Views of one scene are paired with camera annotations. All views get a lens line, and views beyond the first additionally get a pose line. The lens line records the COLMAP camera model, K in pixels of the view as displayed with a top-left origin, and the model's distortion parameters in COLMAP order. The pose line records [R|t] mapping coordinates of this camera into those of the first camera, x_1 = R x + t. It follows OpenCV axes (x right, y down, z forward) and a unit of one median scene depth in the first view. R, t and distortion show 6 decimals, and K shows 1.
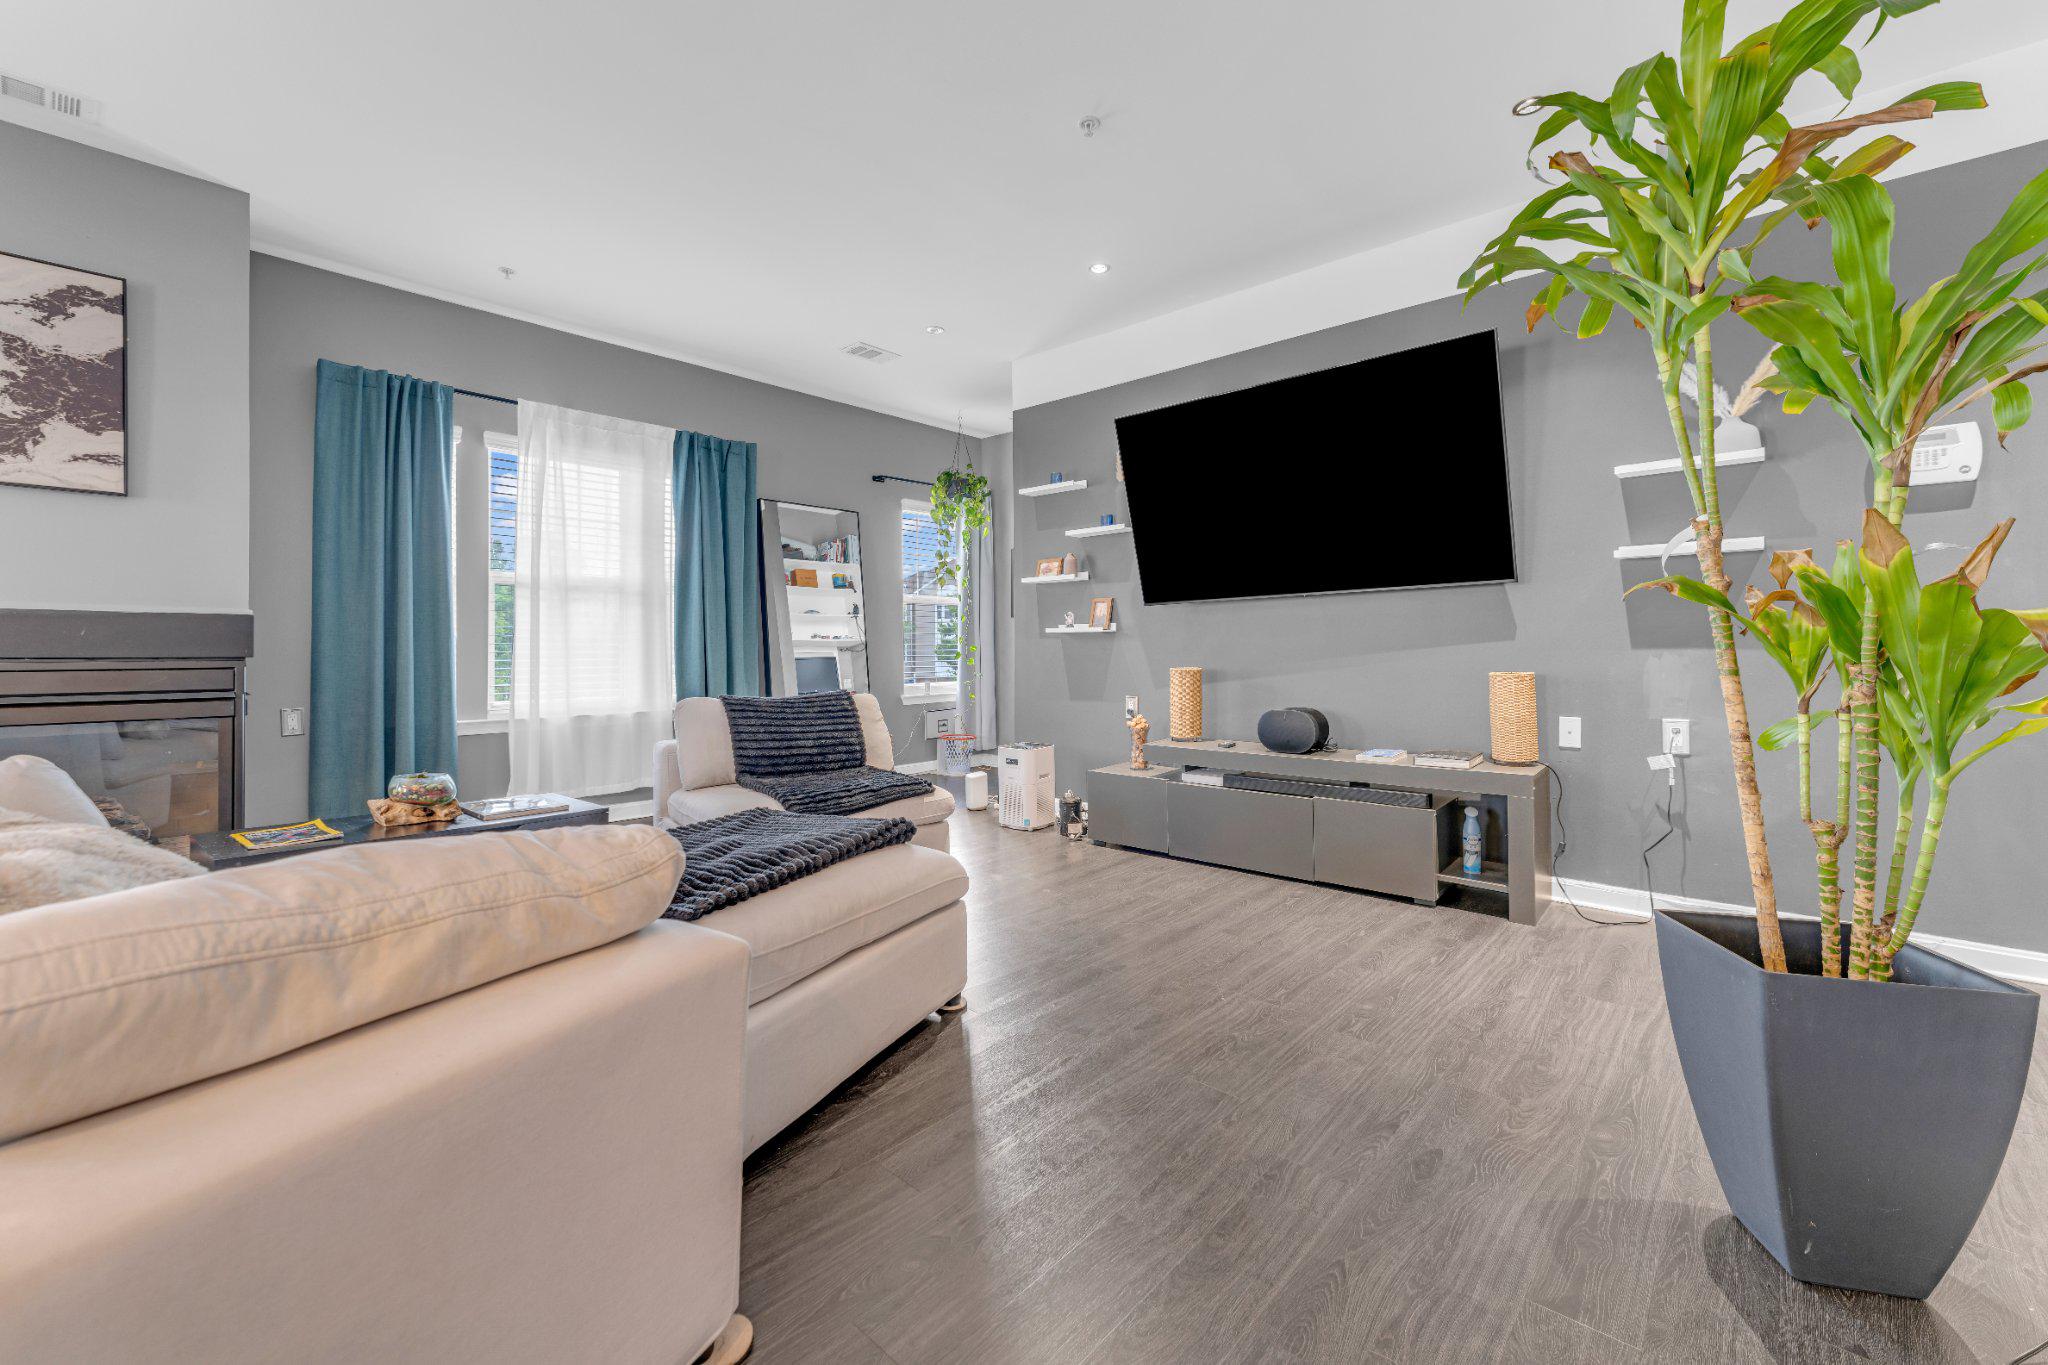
lens RADIAL K [[833.5, 0, 1021.1], [0, 833.5, 646.7], [0, 0, 1]] dist [0.000147, 0.000128]
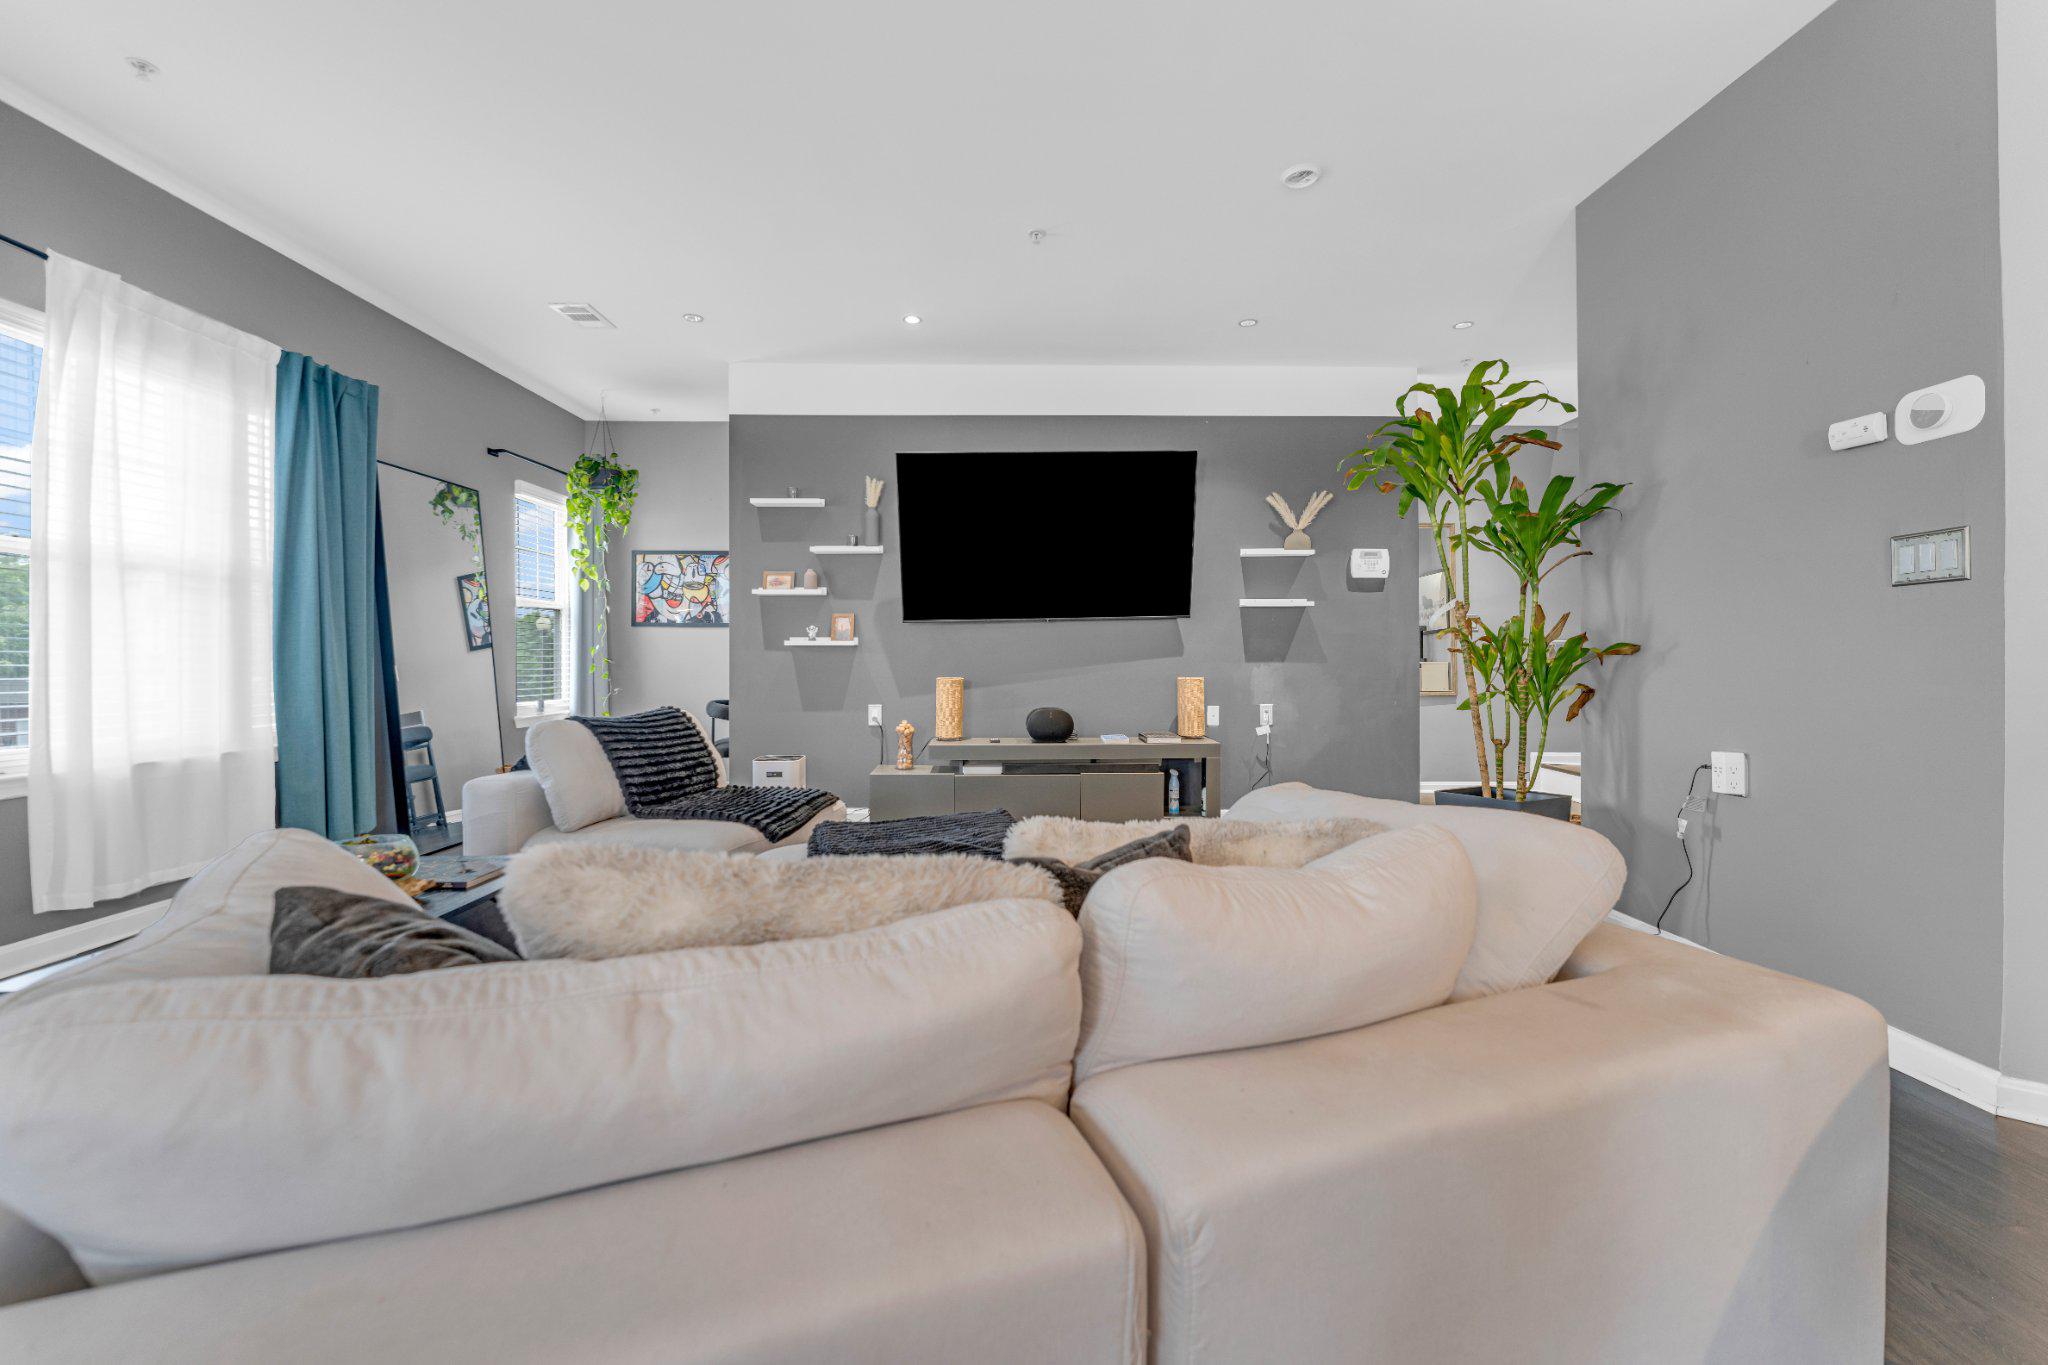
lens RADIAL K [[834.7, 0, 1023.8], [0, 834.7, 664.3], [0, 0, 1]] dist [-0.007921, 0.000053]
pose [[0.735300, -0.001123, 0.677740, -0.559822], [-0.004524, 0.999968, 0.006565, -0.001644], [-0.677726, -0.007894, 0.735272, 0.077740]]
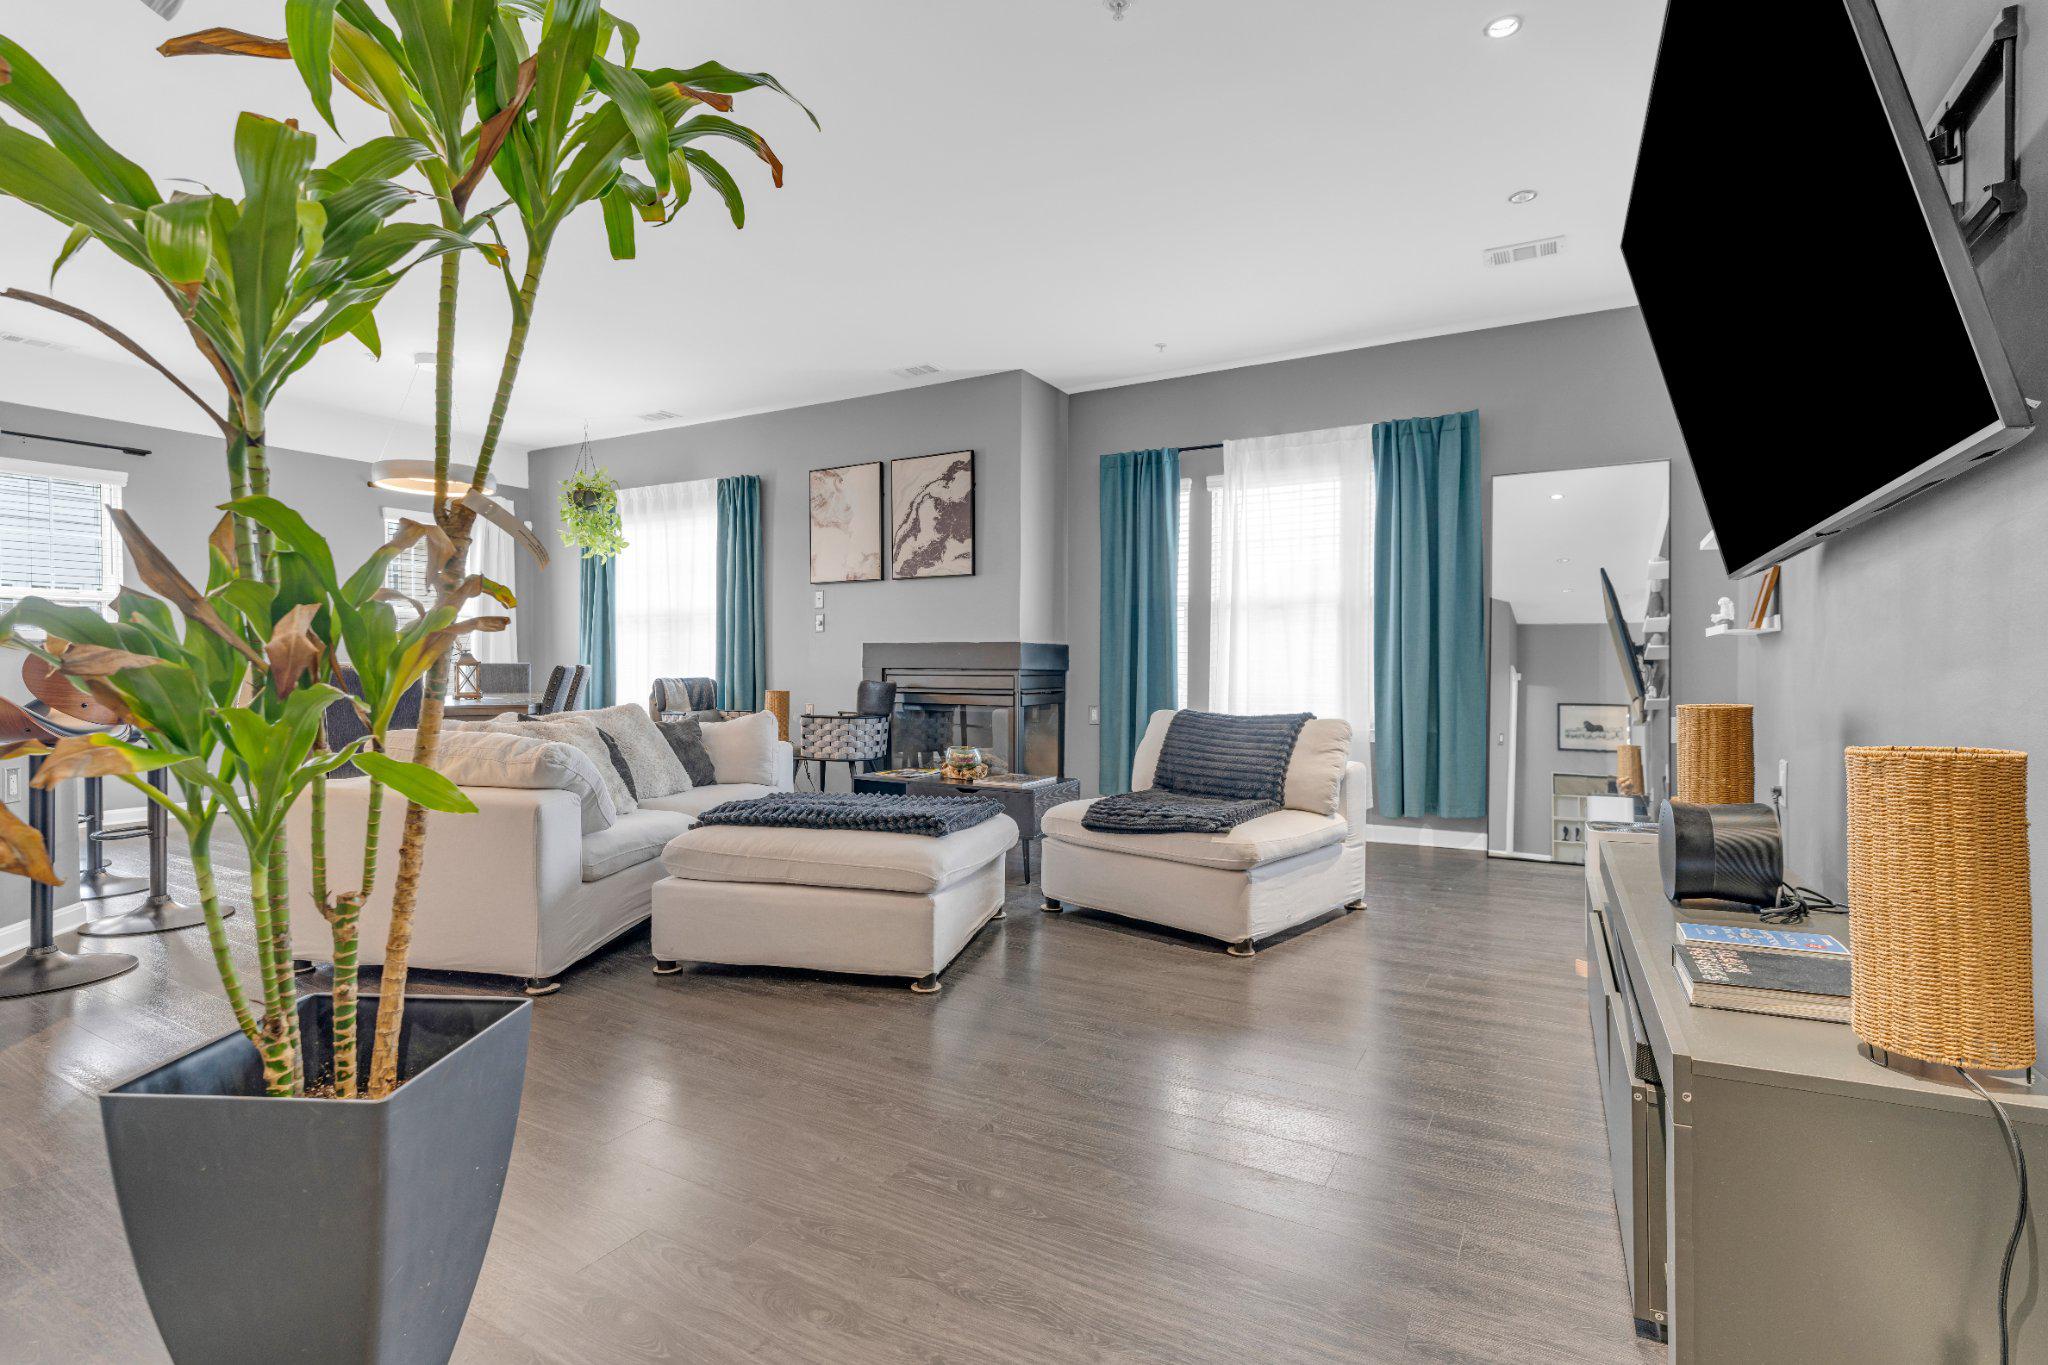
lens RADIAL K [[976.1, 0, 1030.3], [0, 976.1, 682.7], [0, 0, 1]] dist [-0.003560, -0.000596]
pose [[0.220853, 0.019743, -0.975107, 0.722335], [0.002866, 0.999778, 0.020891, -0.000056], [0.975303, -0.007408, 0.220748, 0.518942]]
